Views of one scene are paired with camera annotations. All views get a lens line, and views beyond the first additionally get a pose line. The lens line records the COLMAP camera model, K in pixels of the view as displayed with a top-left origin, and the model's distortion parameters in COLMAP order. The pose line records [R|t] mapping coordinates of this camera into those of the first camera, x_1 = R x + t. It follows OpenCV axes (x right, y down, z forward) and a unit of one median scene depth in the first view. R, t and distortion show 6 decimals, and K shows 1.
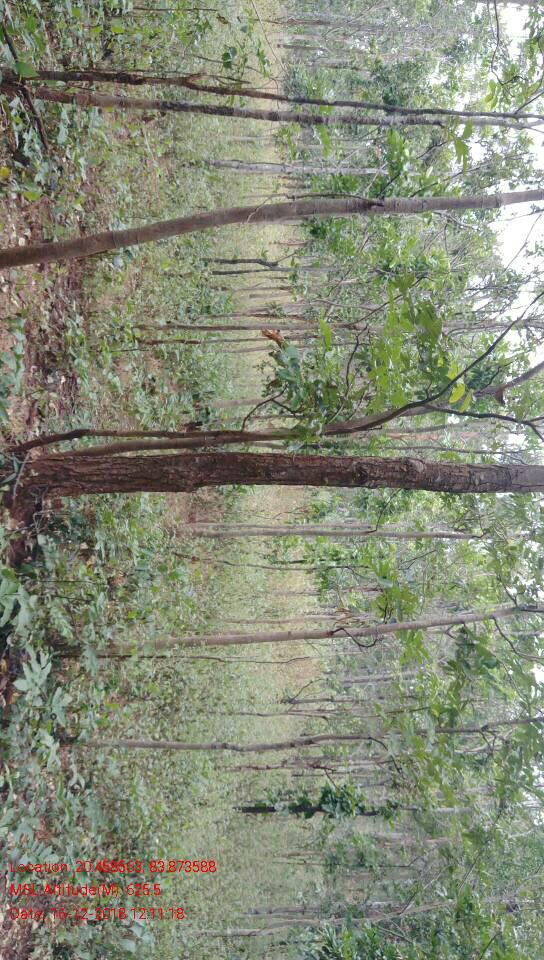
lens RADIAL K [[726.9, 0, 267.6], [0, 726.9, 483.1], [0, 0, 1]] dist [-0.001928, -0.075867]
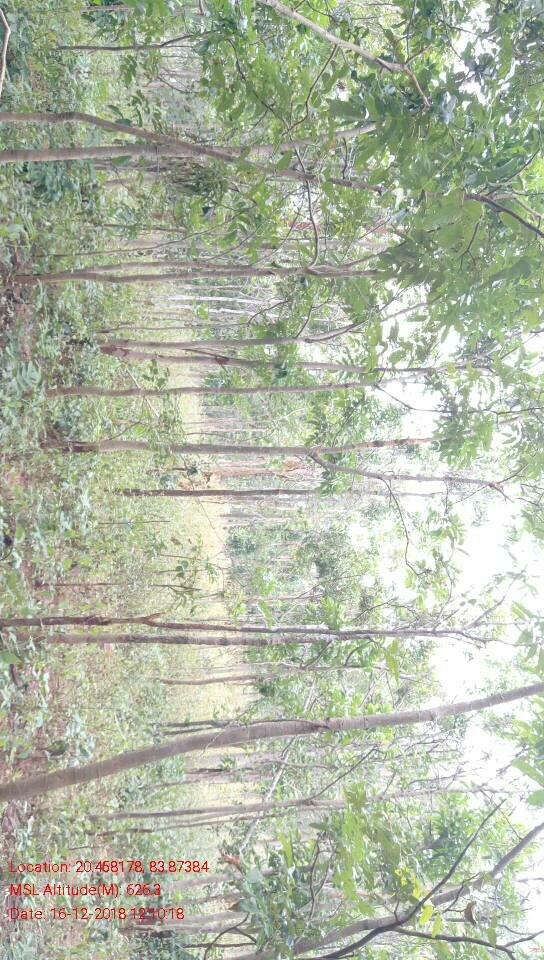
lens RADIAL K [[726.9, 0, 267.6], [0, 726.9, 483.1], [0, 0, 1]] dist [-0.001928, -0.075867]
pose [[0.996126, -0.035937, 0.080265, -0.004475], [0.073391, 0.842562, -0.533576, -0.075368], [-0.048453, 0.537400, 0.841935, -0.069992]]
